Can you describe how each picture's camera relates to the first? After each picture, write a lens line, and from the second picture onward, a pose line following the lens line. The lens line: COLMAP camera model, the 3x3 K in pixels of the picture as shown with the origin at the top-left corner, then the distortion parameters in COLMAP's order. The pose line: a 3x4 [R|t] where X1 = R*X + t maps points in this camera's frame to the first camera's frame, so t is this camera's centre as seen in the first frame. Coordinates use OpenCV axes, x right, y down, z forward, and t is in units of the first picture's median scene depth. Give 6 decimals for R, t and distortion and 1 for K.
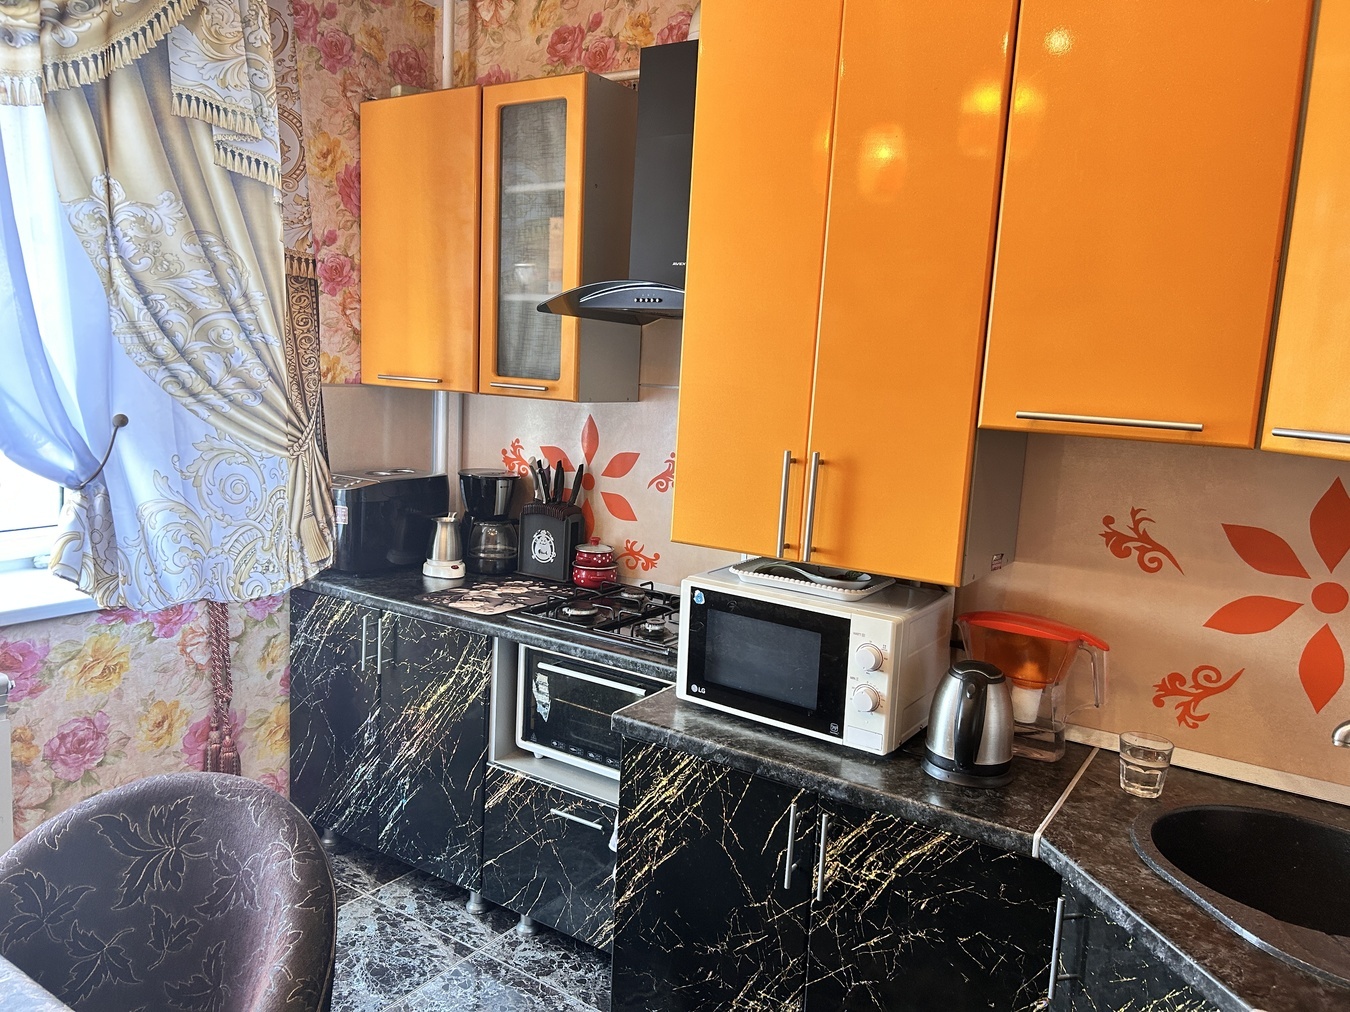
lens RADIAL K [[1023.3, 0, 668.5], [0, 1023.3, 497.7], [0, 0, 1]] dist [0.053299, -0.026427]
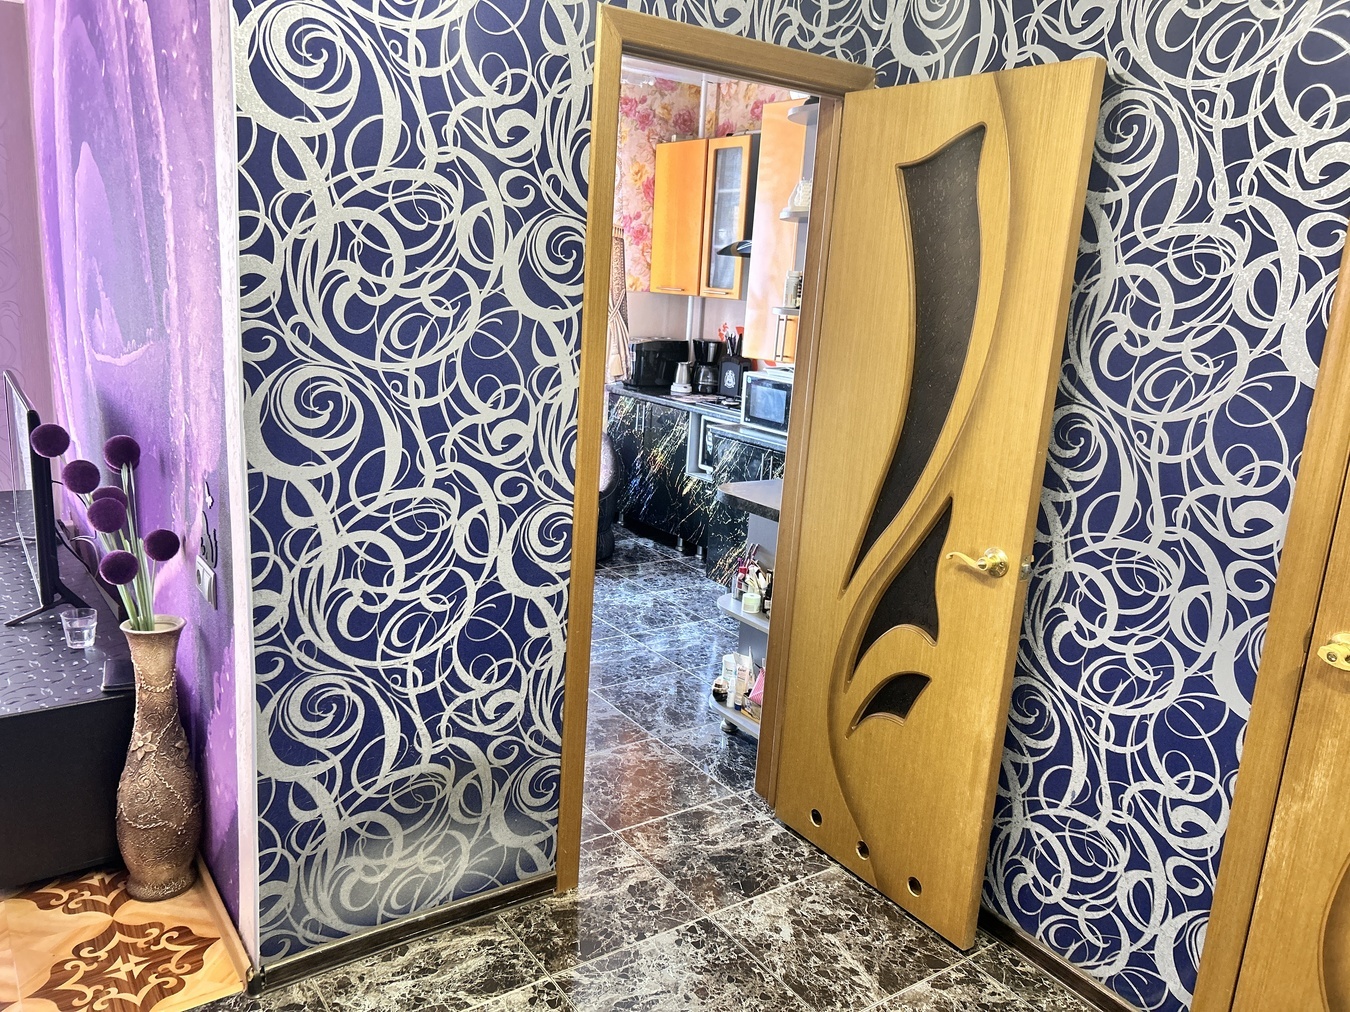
lens RADIAL K [[1023.3, 0, 676.8], [0, 1023.3, 499.8], [0, 0, 1]] dist [0.053299, -0.026427]
pose [[0.936299, 0.084799, -0.340814, 0.451967], [-0.061155, 0.994953, 0.079550, 0.125570], [0.345839, -0.053640, 0.936759, -0.830392]]
